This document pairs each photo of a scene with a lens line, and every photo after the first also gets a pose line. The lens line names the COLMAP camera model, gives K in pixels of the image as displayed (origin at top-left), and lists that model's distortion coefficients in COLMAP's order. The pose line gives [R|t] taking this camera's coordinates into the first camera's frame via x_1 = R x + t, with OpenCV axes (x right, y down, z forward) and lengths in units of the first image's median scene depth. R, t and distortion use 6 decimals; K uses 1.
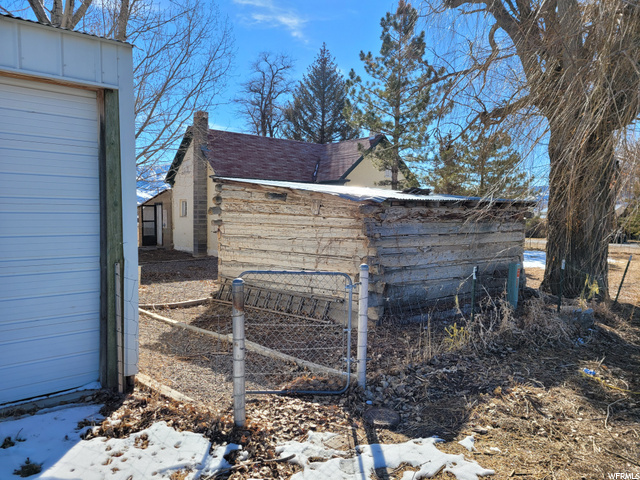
lens RADIAL K [[474.7, 0, 320.0], [0, 474.7, 240.0], [0, 0, 1]] dist [0.100451, -0.066970]
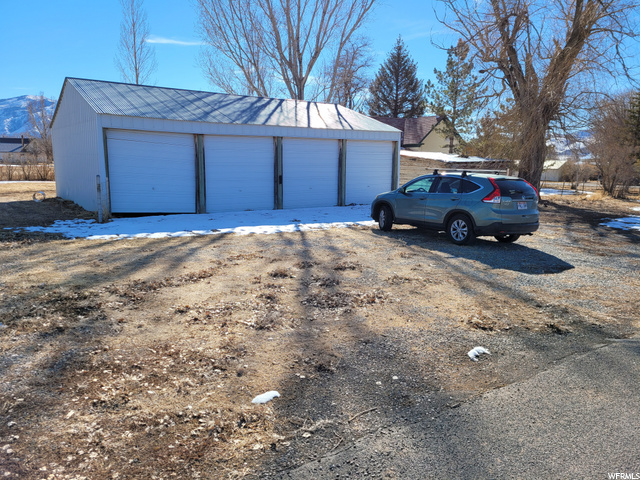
lens RADIAL K [[474.7, 0, 320.0], [0, 474.7, 240.0], [0, 0, 1]] dist [0.100451, -0.066970]
pose [[0.995859, 0.017064, -0.089298, -0.156220], [-0.006979, 0.993678, 0.112054, 0.026330], [0.090645, -0.110967, 0.989682, -0.798442]]
